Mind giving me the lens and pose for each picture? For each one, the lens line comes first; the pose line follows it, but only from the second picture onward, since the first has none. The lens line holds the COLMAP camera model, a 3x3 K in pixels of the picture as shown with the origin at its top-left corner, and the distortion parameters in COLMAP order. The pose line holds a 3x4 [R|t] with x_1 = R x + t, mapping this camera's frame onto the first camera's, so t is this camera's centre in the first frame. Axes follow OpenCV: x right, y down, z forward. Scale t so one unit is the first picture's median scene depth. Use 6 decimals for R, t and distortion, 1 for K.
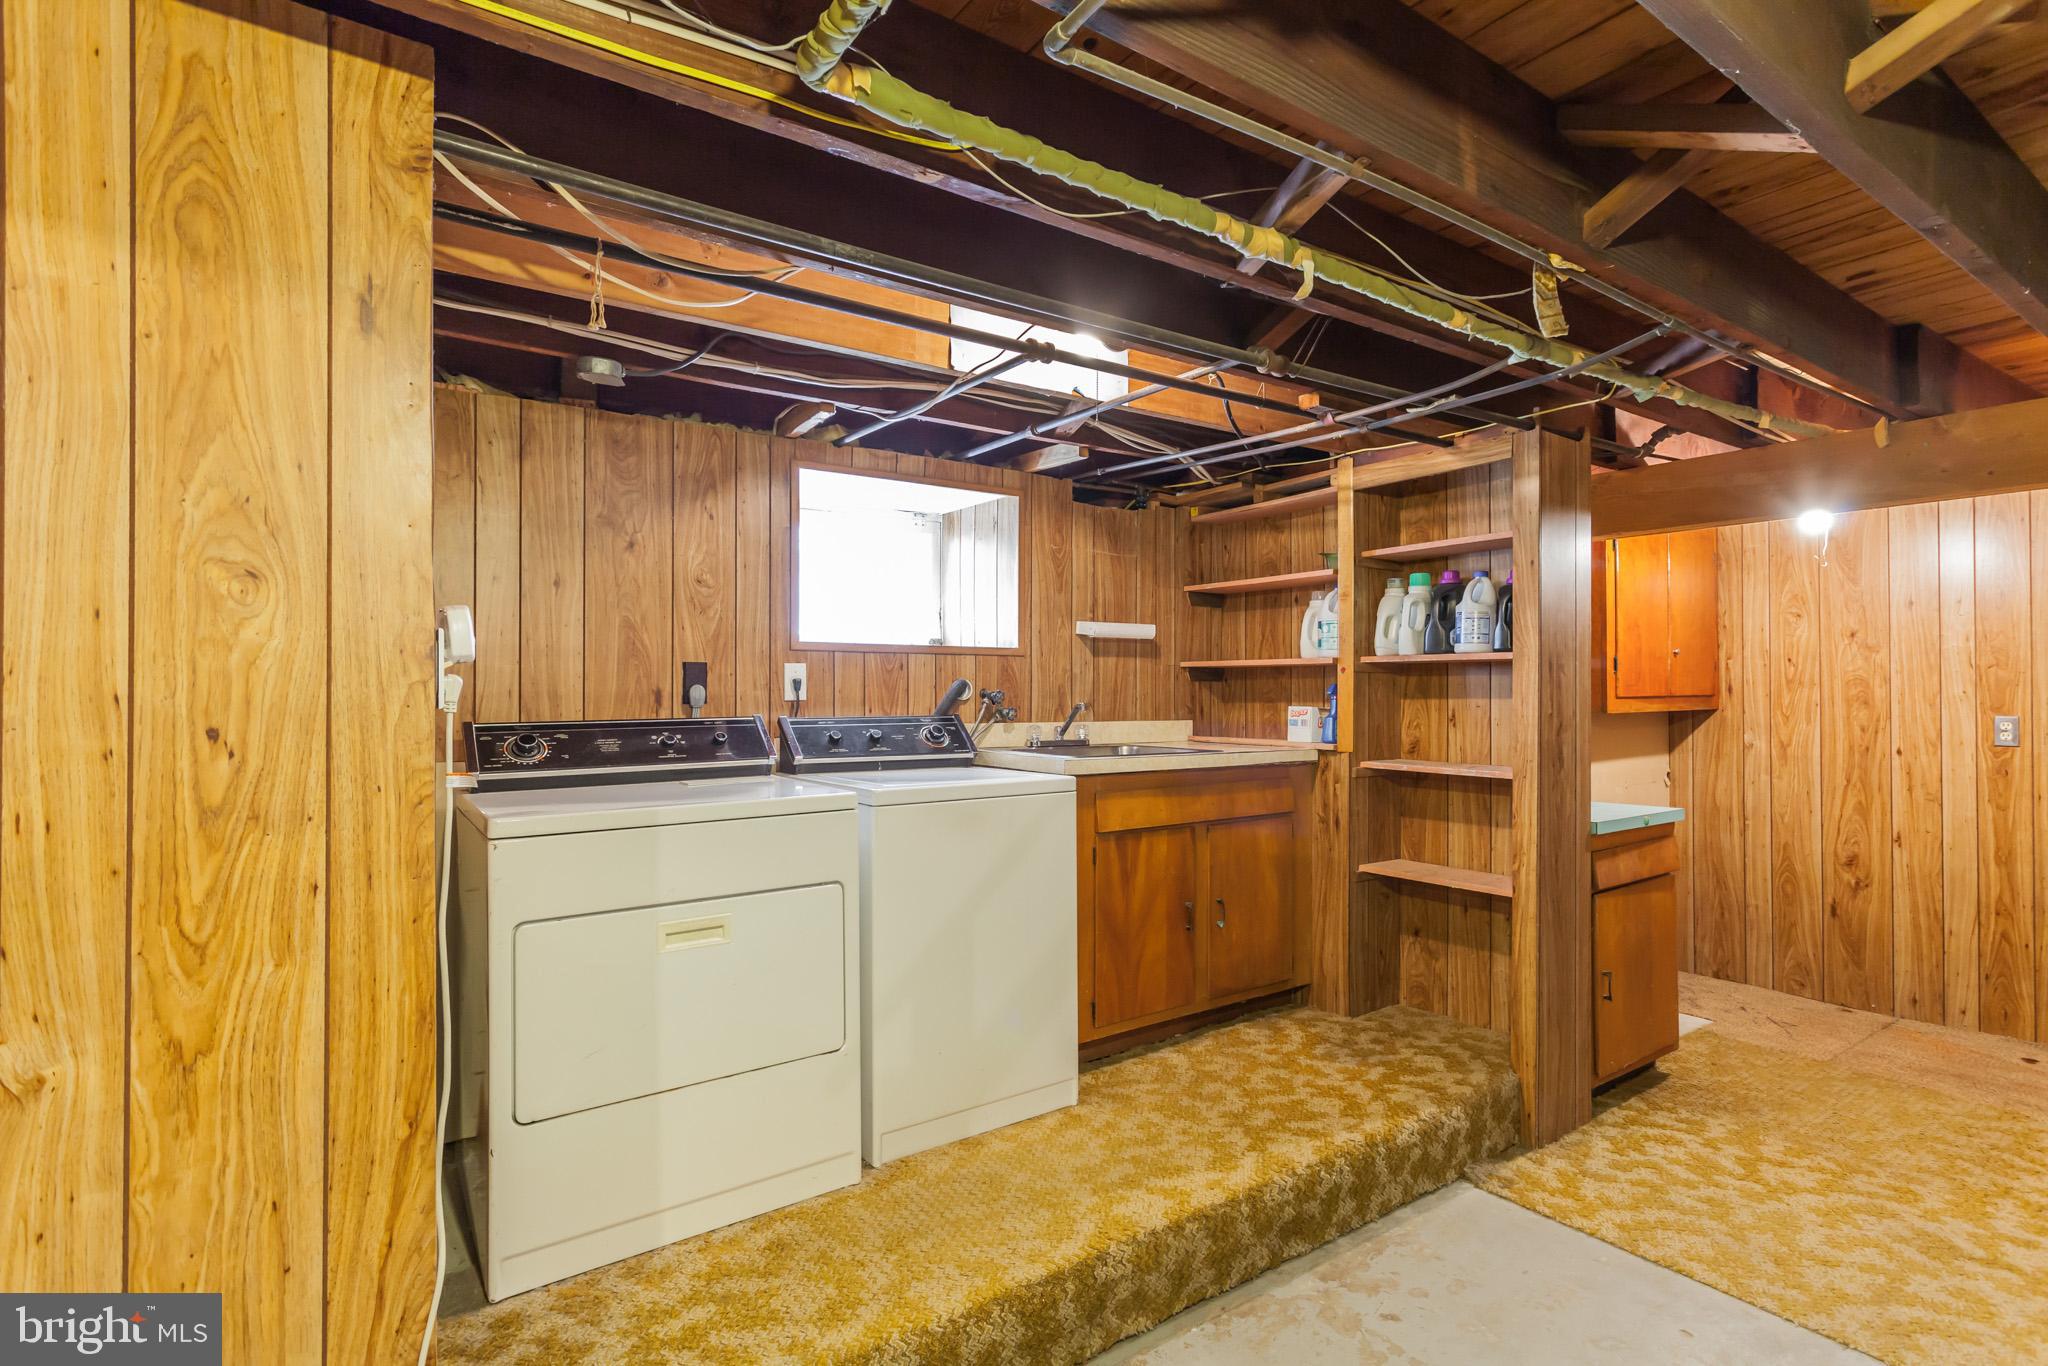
lens RADIAL K [[987.3, 0, 1045.0], [0, 987.3, 686.7], [0, 0, 1]] dist [0.017653, 0.001265]
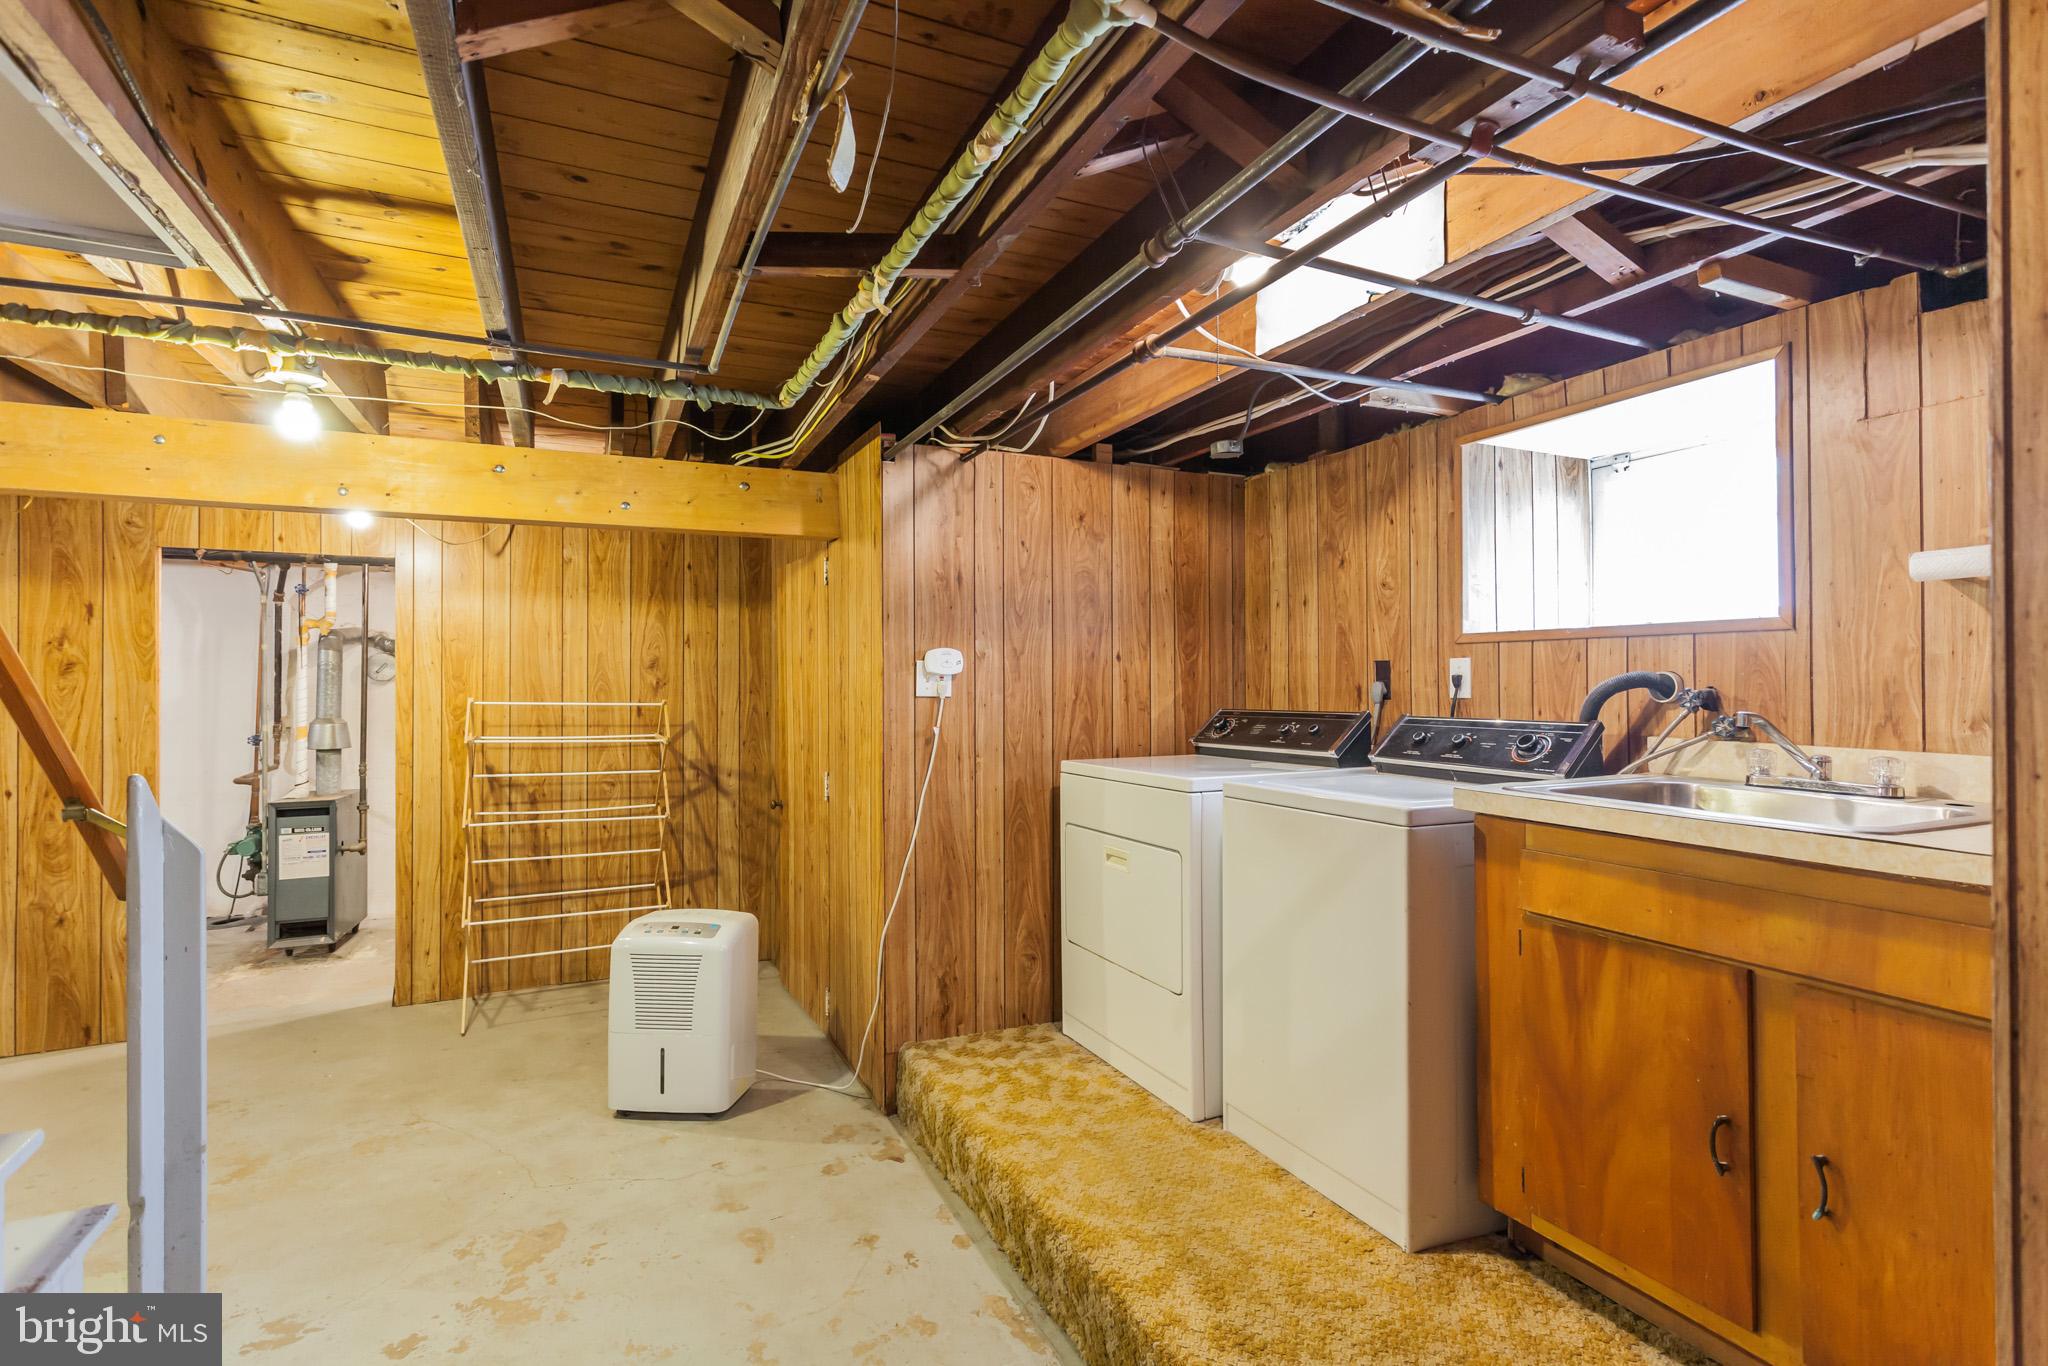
lens RADIAL K [[987.3, 0, 1039.7], [0, 987.3, 680.5], [0, 0, 1]] dist [0.017653, 0.001265]
pose [[-0.170847, 0.000595, -0.985297, 0.796759], [0.010015, 0.999949, -0.001132, -0.006107], [0.985247, -0.010061, -0.170844, 0.848496]]
